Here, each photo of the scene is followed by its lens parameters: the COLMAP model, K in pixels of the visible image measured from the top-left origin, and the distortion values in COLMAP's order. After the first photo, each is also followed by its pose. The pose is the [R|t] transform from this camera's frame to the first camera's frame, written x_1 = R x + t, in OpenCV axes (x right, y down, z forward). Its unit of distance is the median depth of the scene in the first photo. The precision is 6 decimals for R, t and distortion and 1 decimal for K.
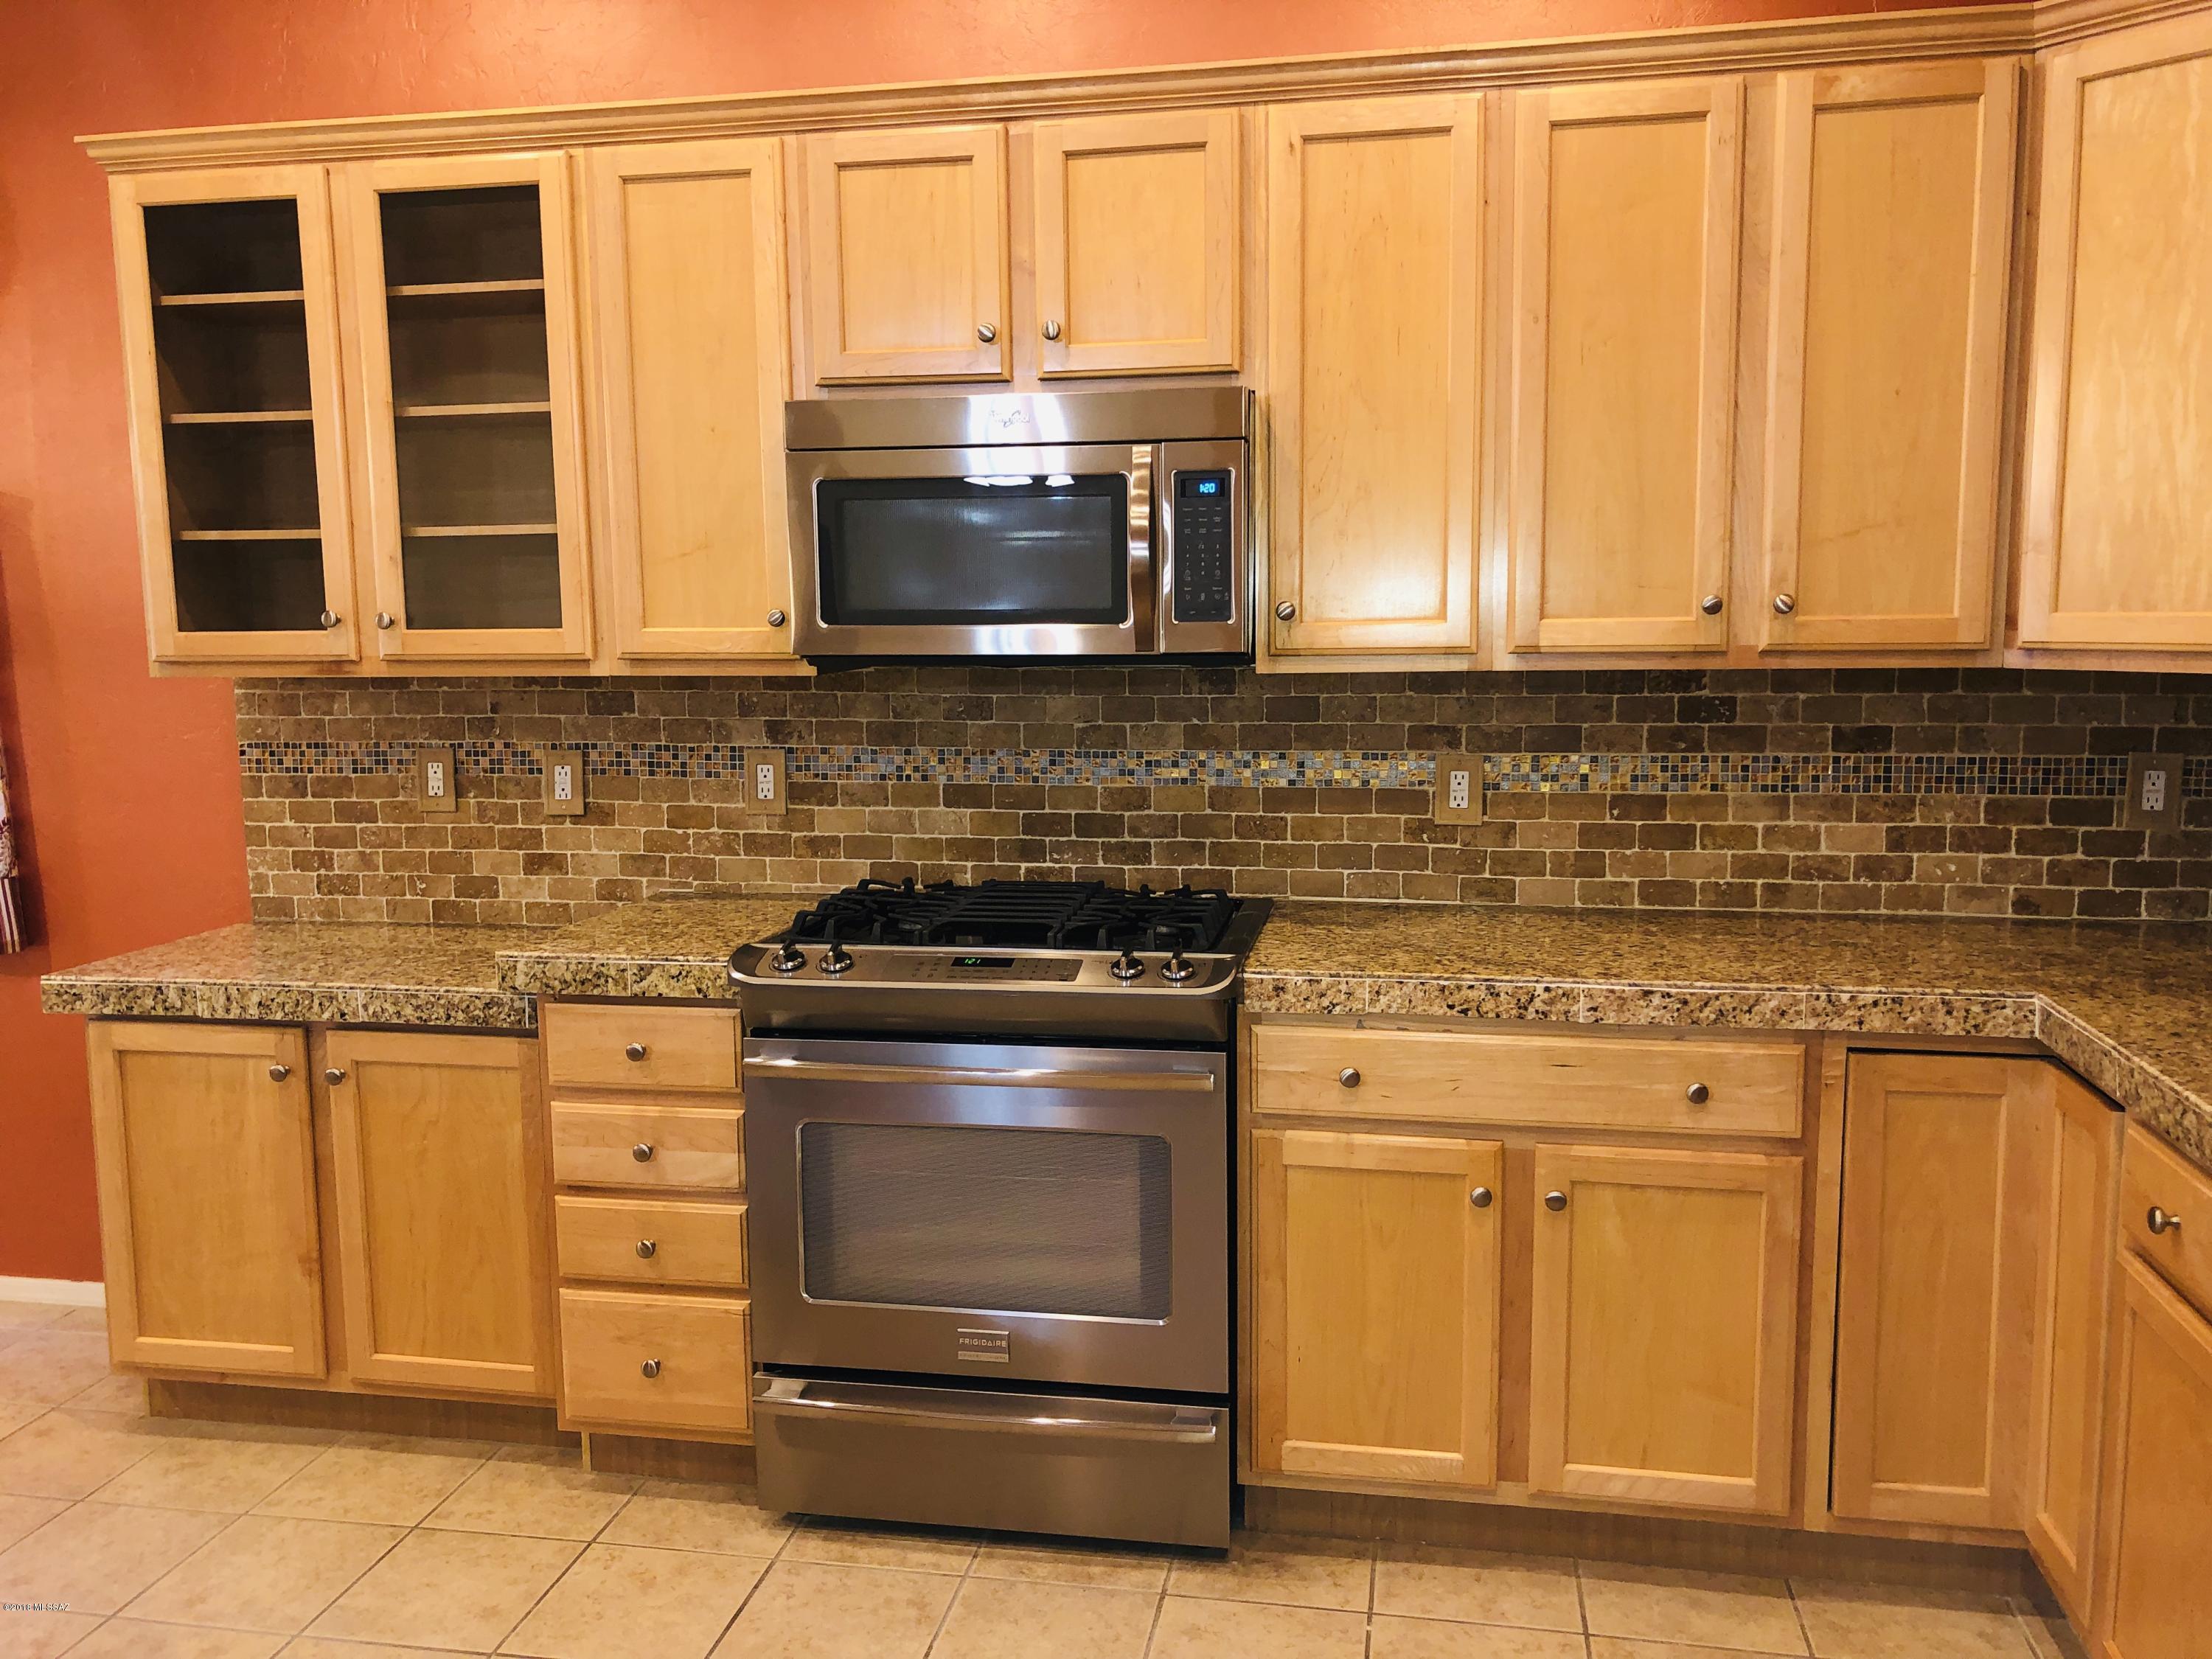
lens RADIAL K [[1811.5, 0, 1102.4], [0, 1811.5, 818.3], [0, 0, 1]] dist [0.012974, -0.025088]
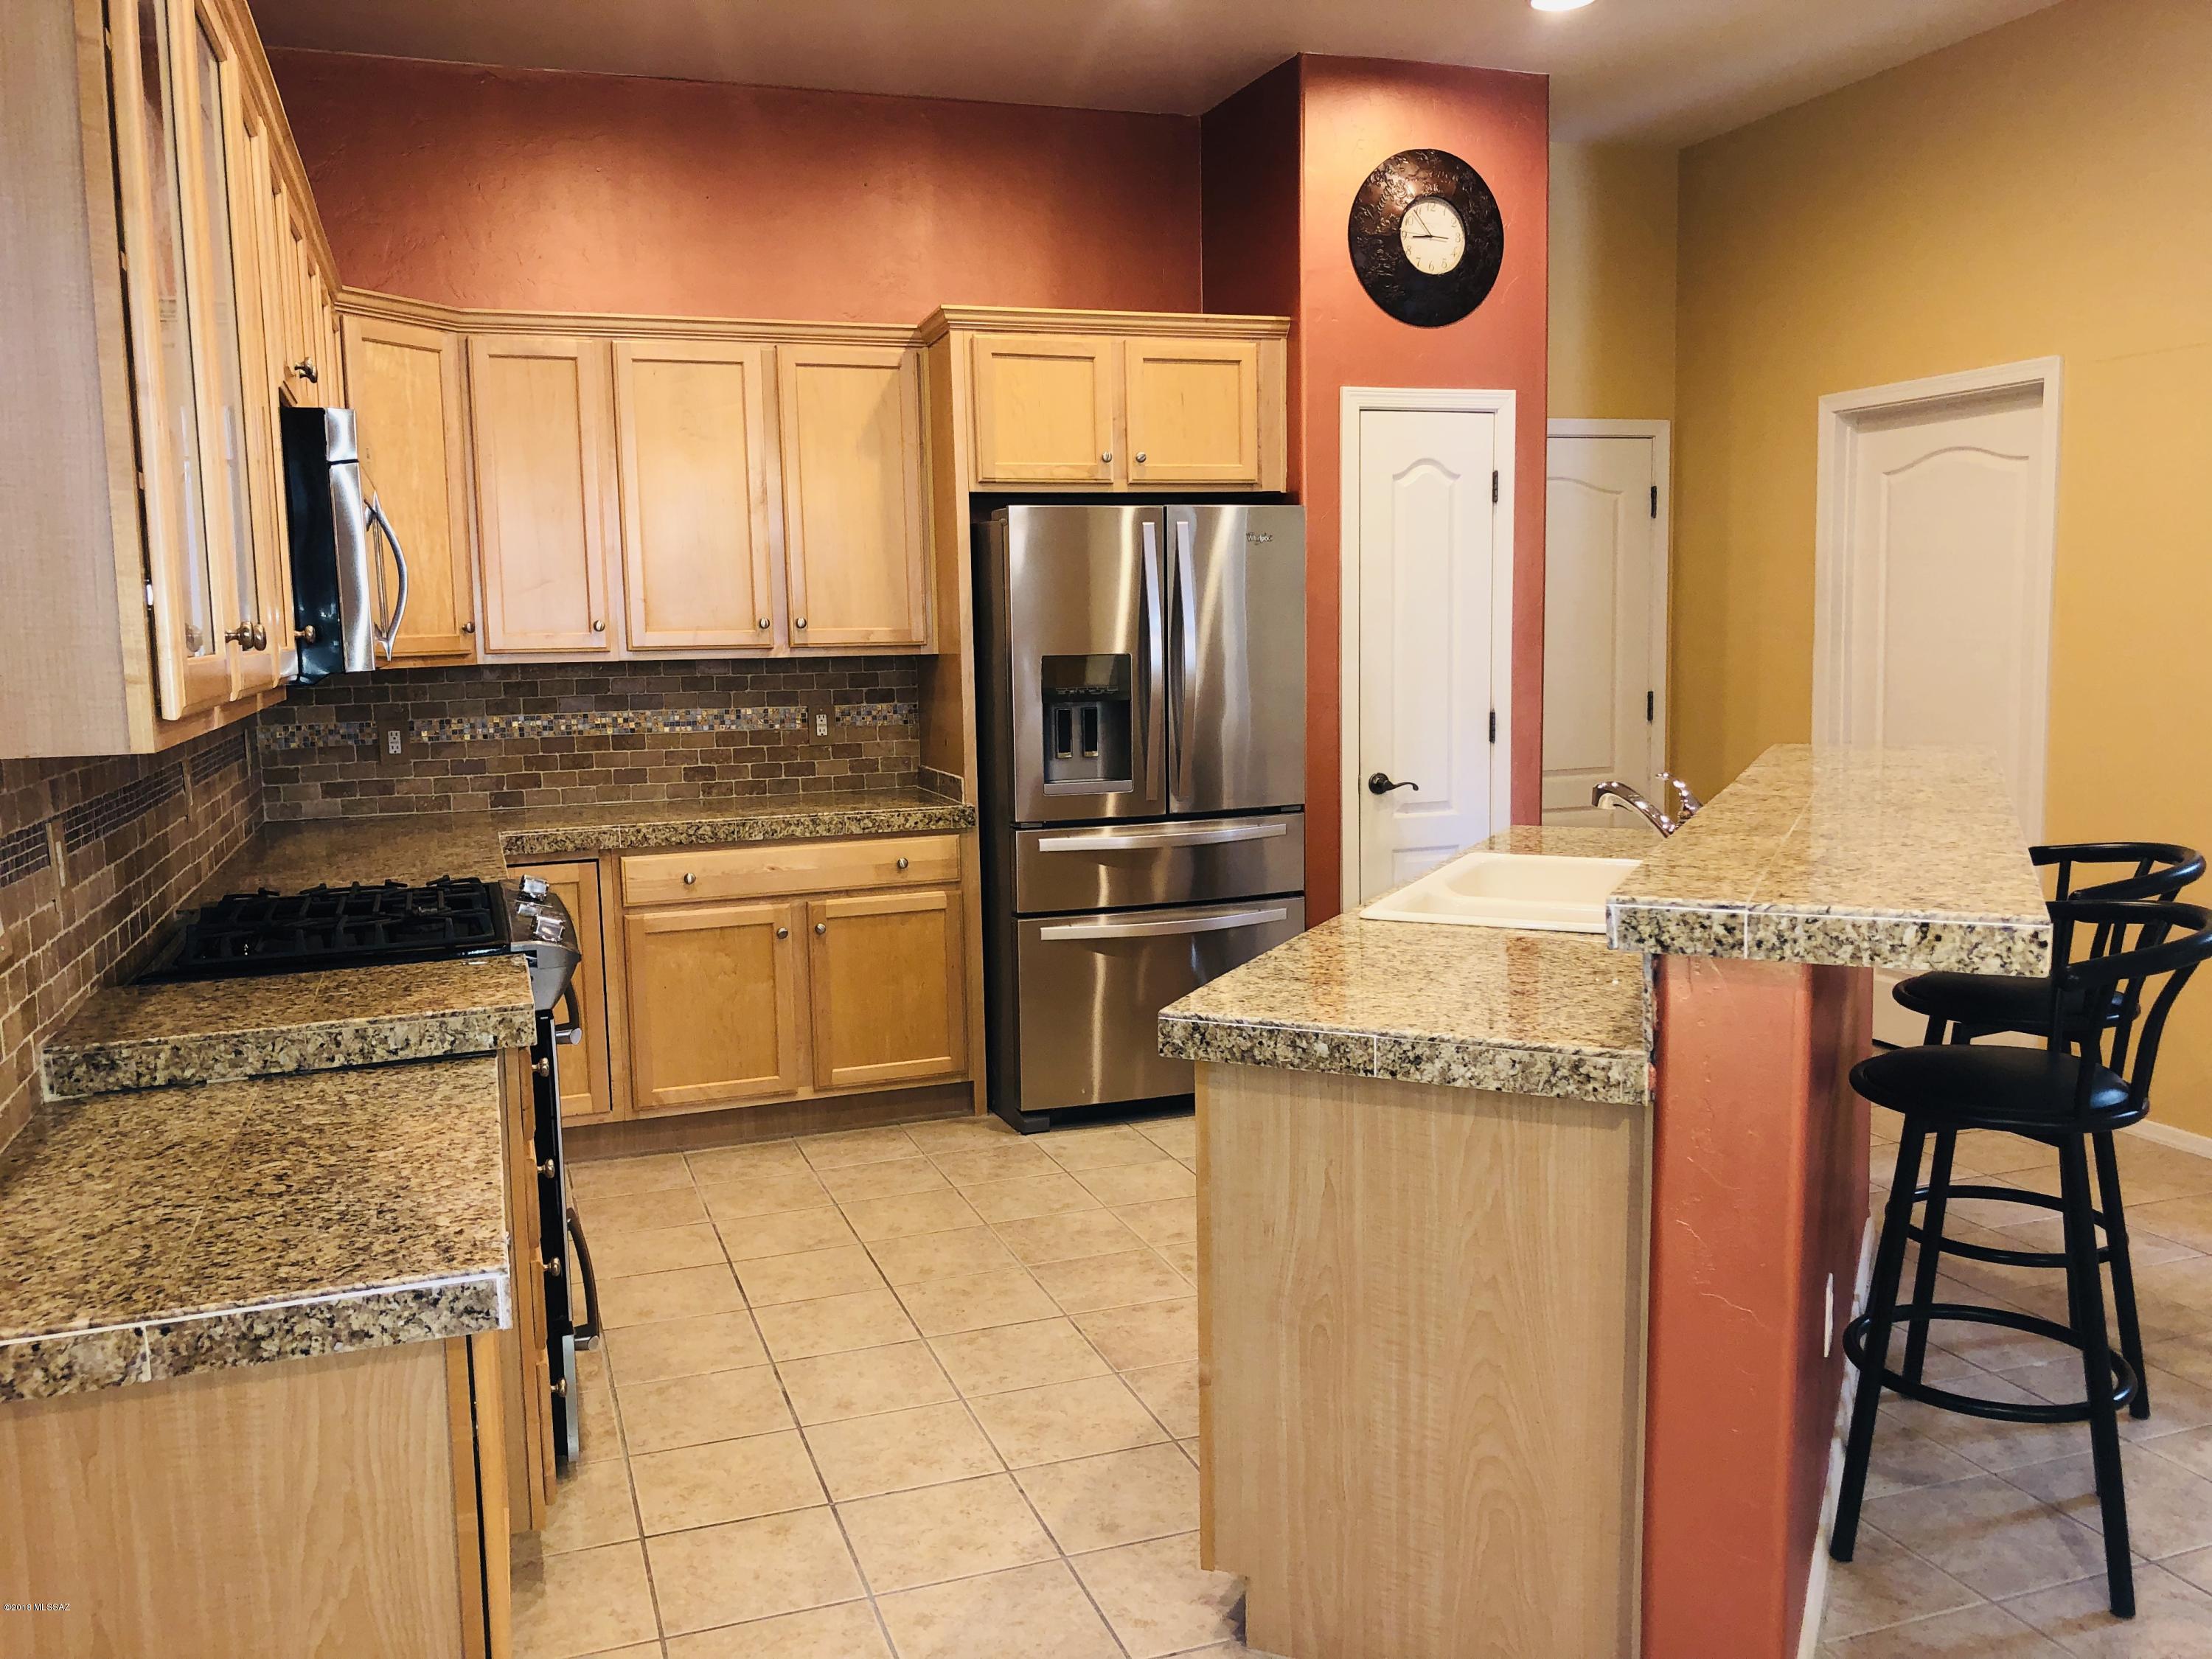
lens RADIAL K [[1811.5, 0, 1086.6], [0, 1811.5, 836.1], [0, 0, 1]] dist [0.012974, -0.025088]
pose [[-0.507426, -0.082381, 0.857748, -1.118444], [0.132625, 0.976092, 0.172205, -0.113111], [-0.851428, 0.201140, -0.484369, 1.079342]]
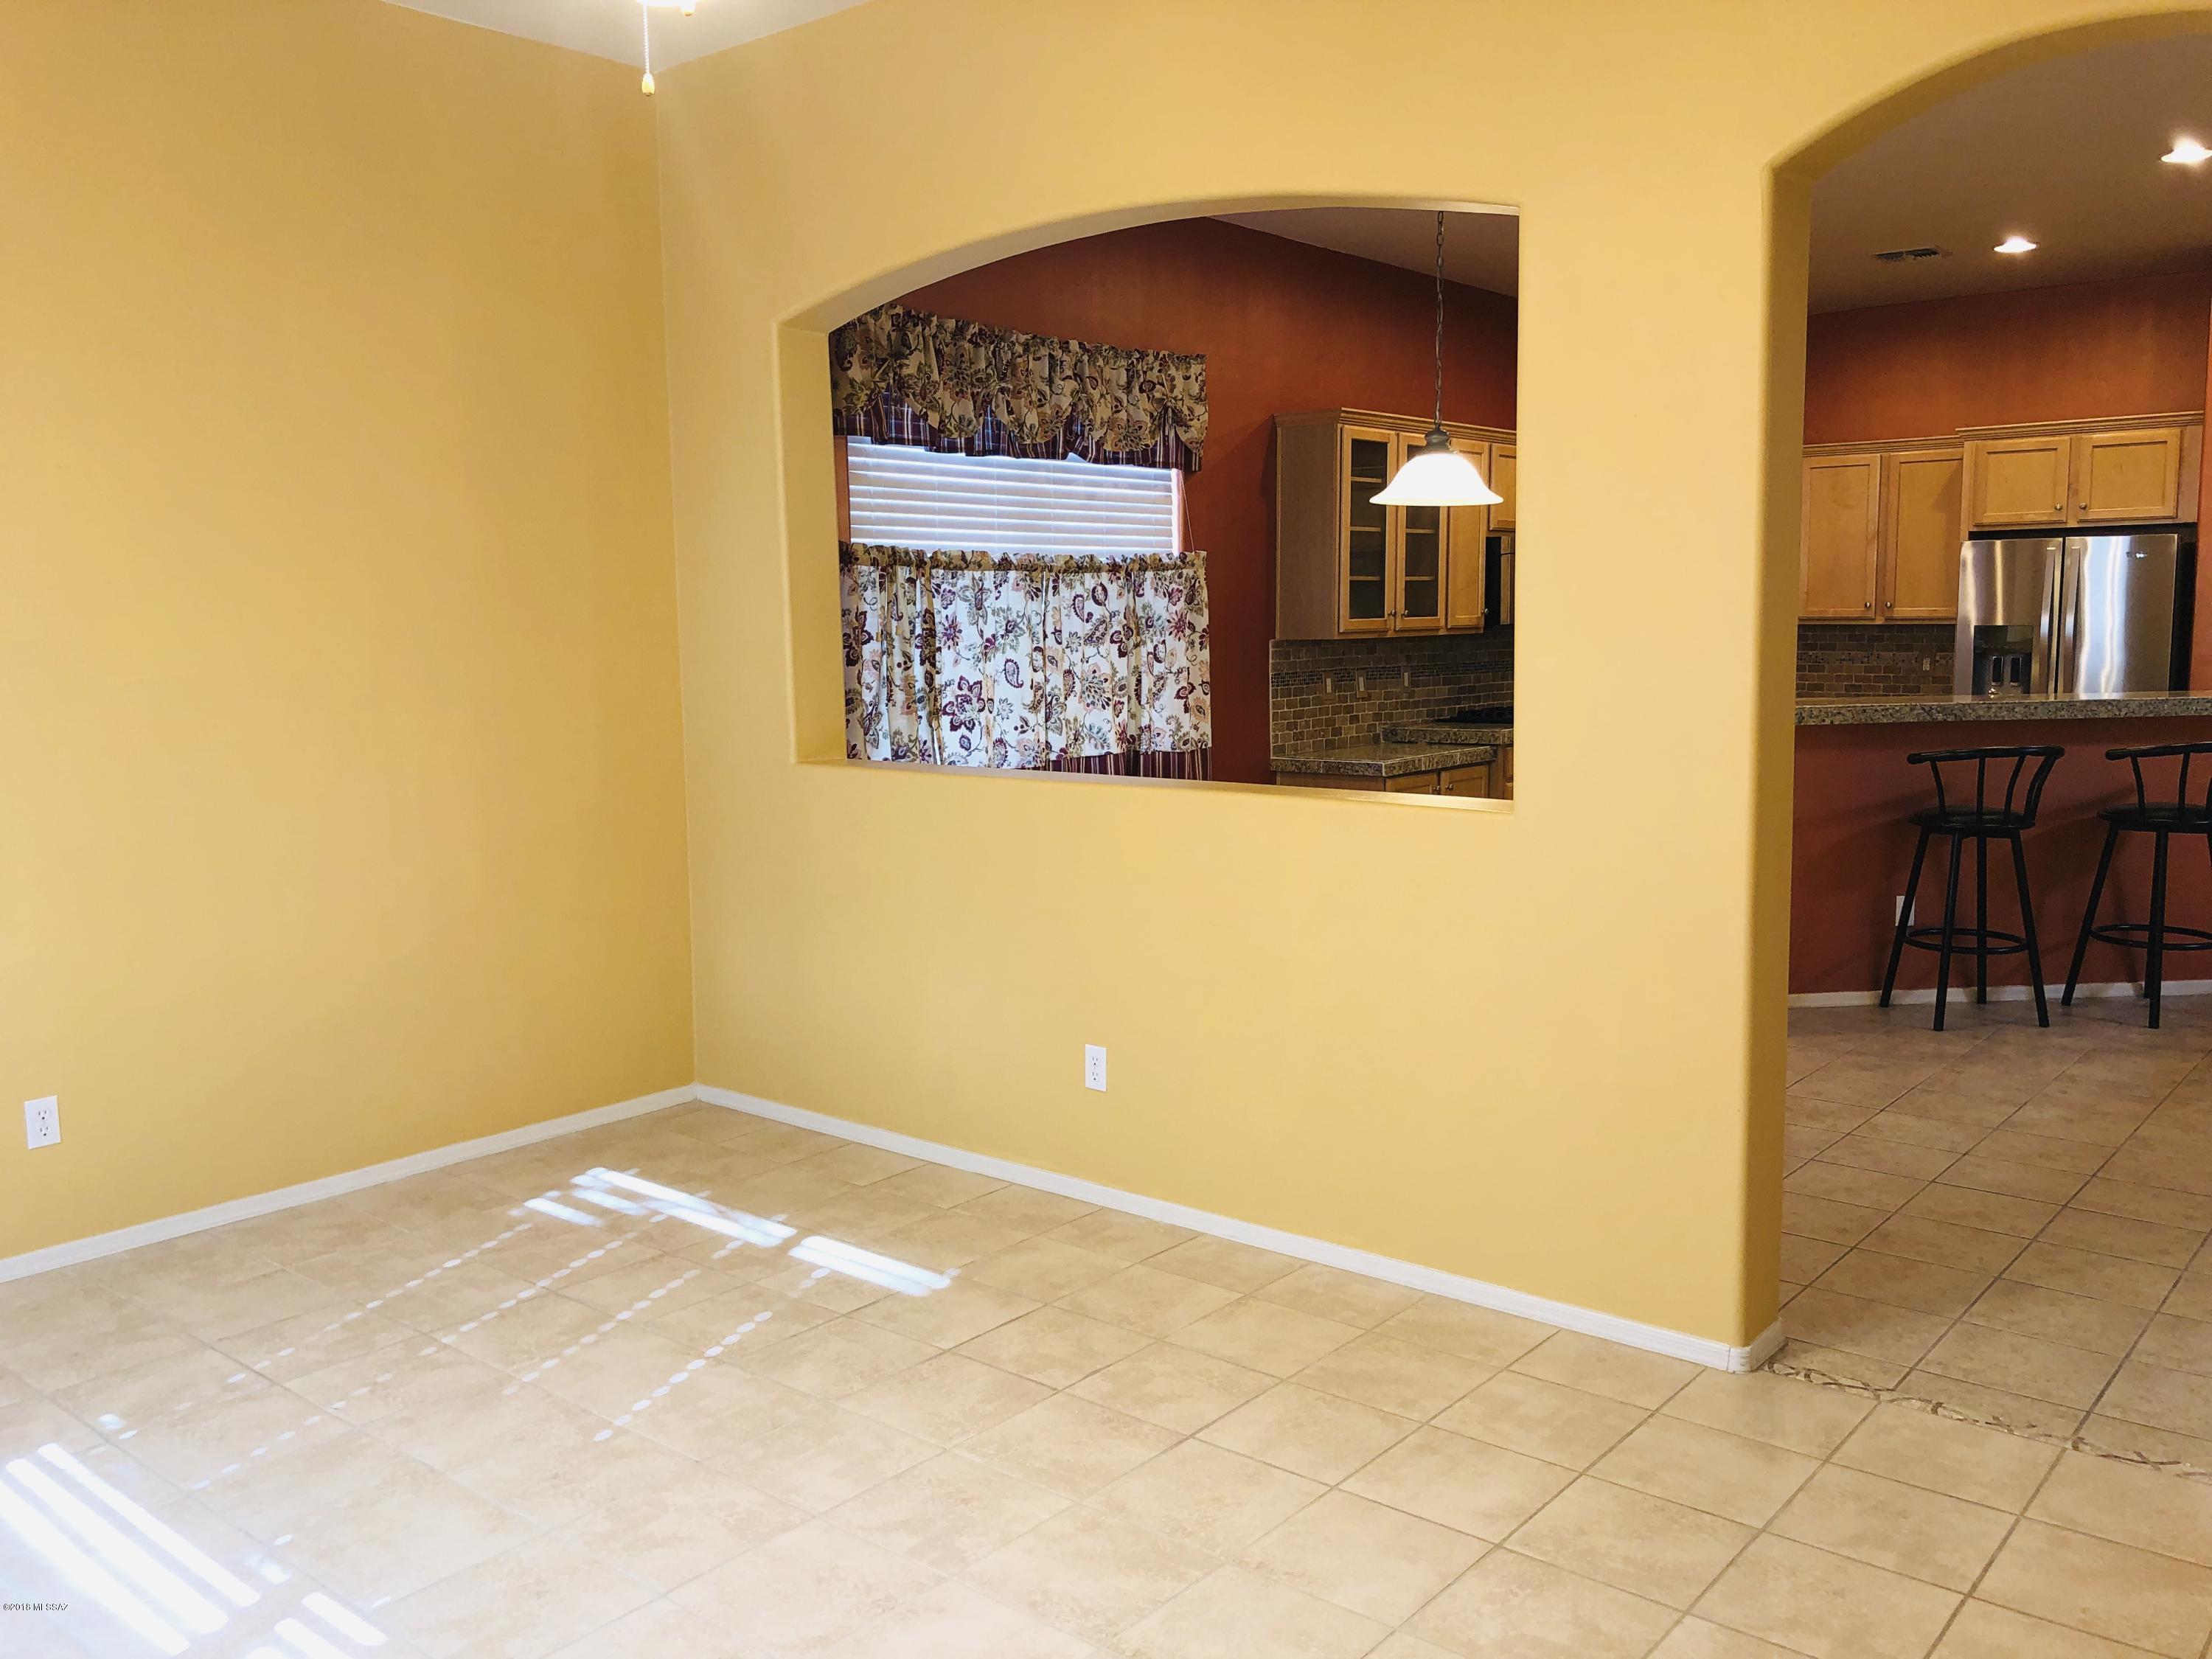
lens RADIAL K [[1811.5, 0, 1067.3], [0, 1811.5, 855.9], [0, 0, 1]] dist [0.012974, -0.025088]
pose [[0.496482, -0.110197, 0.861024, -2.821557], [0.116105, 0.991427, 0.059939, 0.018279], [-0.860247, 0.070210, 0.505020, 0.159919]]
